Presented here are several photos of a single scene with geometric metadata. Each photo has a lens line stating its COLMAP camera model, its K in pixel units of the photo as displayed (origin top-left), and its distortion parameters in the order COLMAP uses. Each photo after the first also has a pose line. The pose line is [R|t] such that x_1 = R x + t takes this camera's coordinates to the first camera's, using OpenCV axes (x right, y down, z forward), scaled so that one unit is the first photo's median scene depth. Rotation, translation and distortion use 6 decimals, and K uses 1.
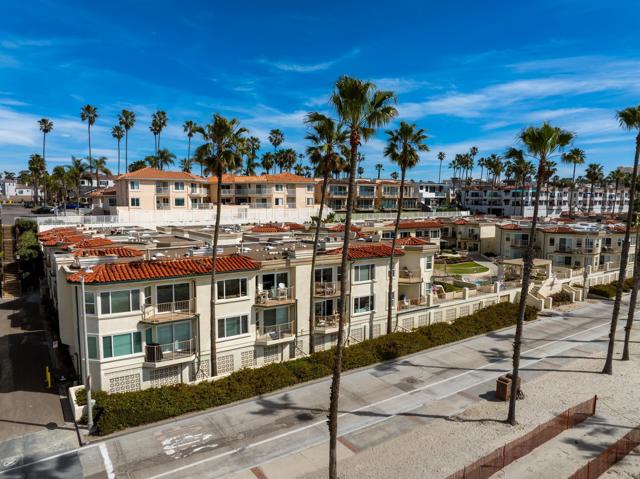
lens RADIAL K [[455.5, 0, 323.7], [0, 455.5, 231.2], [0, 0, 1]] dist [-0.043026, 0.009681]
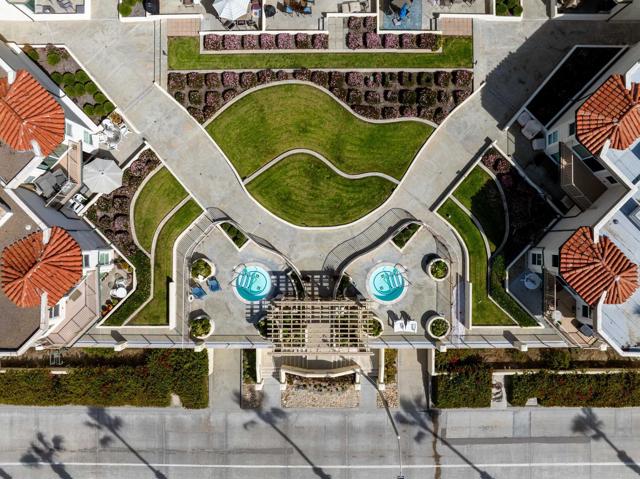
lens RADIAL K [[455.5, 0, 322.1], [0, 455.5, 238.7], [0, 0, 1]] dist [-0.043026, 0.009681]
pose [[0.819963, 0.572375, -0.006943, 0.501772], [-0.039388, 0.068517, 0.996872, -0.575102], [0.571060, -0.817124, 0.078726, 1.333686]]
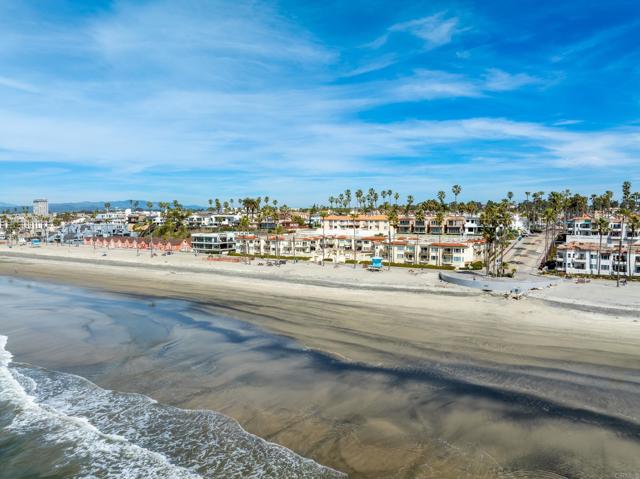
lens RADIAL K [[455.5, 0, 313.7], [0, 455.5, 243.4], [0, 0, 1]] dist [-0.043026, 0.009681]
pose [[0.380850, 0.052221, -0.923161, 4.142301], [-0.068606, 0.997248, 0.028108, -0.058691], [0.922088, 0.052630, 0.383385, -0.407095]]
